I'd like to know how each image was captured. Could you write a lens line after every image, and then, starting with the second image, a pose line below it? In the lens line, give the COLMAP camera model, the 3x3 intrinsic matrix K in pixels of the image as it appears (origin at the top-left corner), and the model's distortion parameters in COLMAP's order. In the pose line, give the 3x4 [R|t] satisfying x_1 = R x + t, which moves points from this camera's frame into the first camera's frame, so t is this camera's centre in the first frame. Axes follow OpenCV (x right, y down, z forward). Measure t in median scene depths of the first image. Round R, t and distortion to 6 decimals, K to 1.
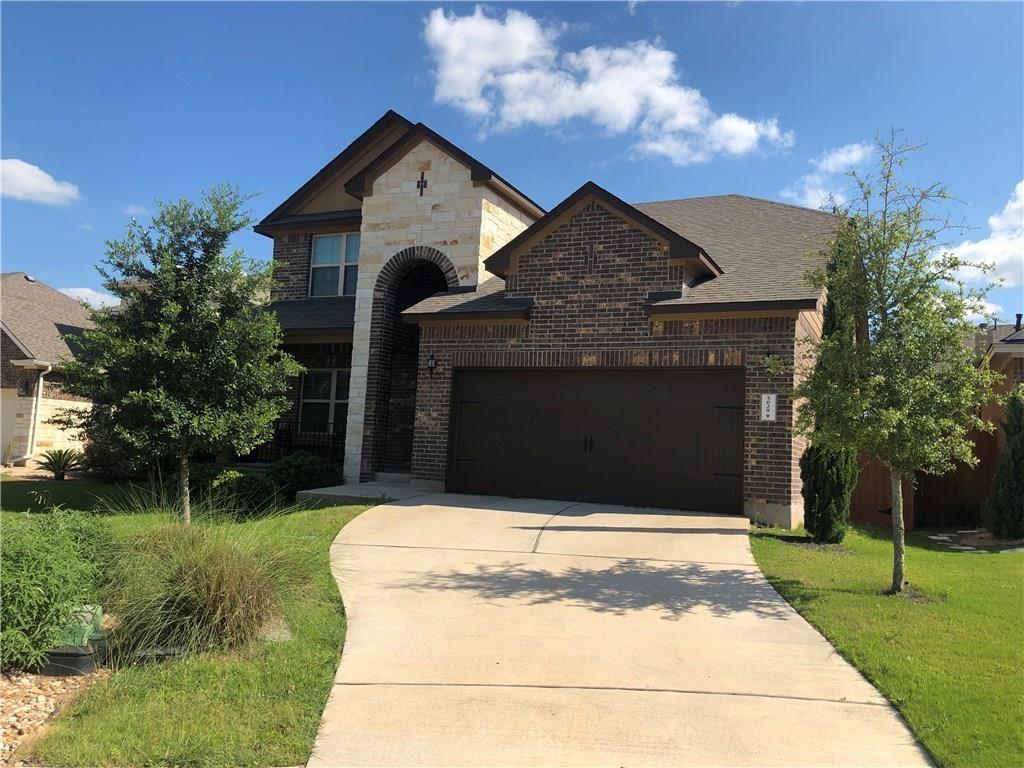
lens RADIAL K [[802.0, 0, 512.0], [0, 802.0, 384.0], [0, 0, 1]] dist [0.120502, -0.288113]
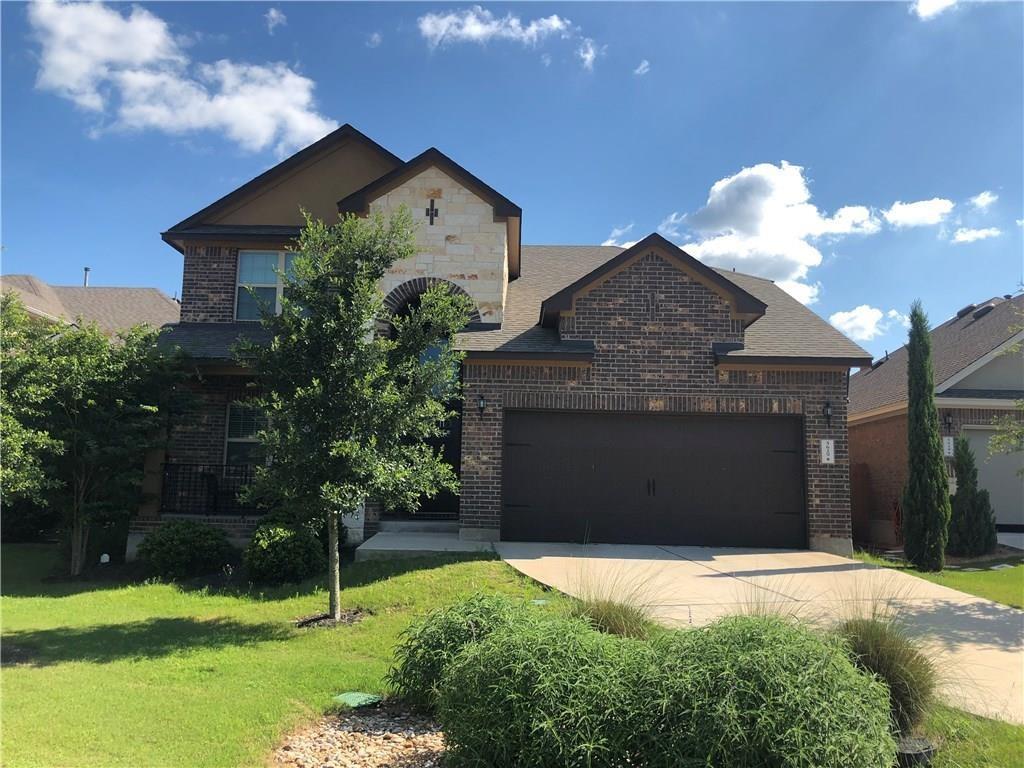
lens RADIAL K [[802.0, 0, 512.0], [0, 802.0, 384.0], [0, 0, 1]] dist [0.120502, -0.288113]
pose [[0.917220, 0.027574, 0.397426, -0.475557], [-0.013200, 0.999158, -0.038858, -0.013605], [-0.398162, 0.030395, 0.916811, 0.125462]]
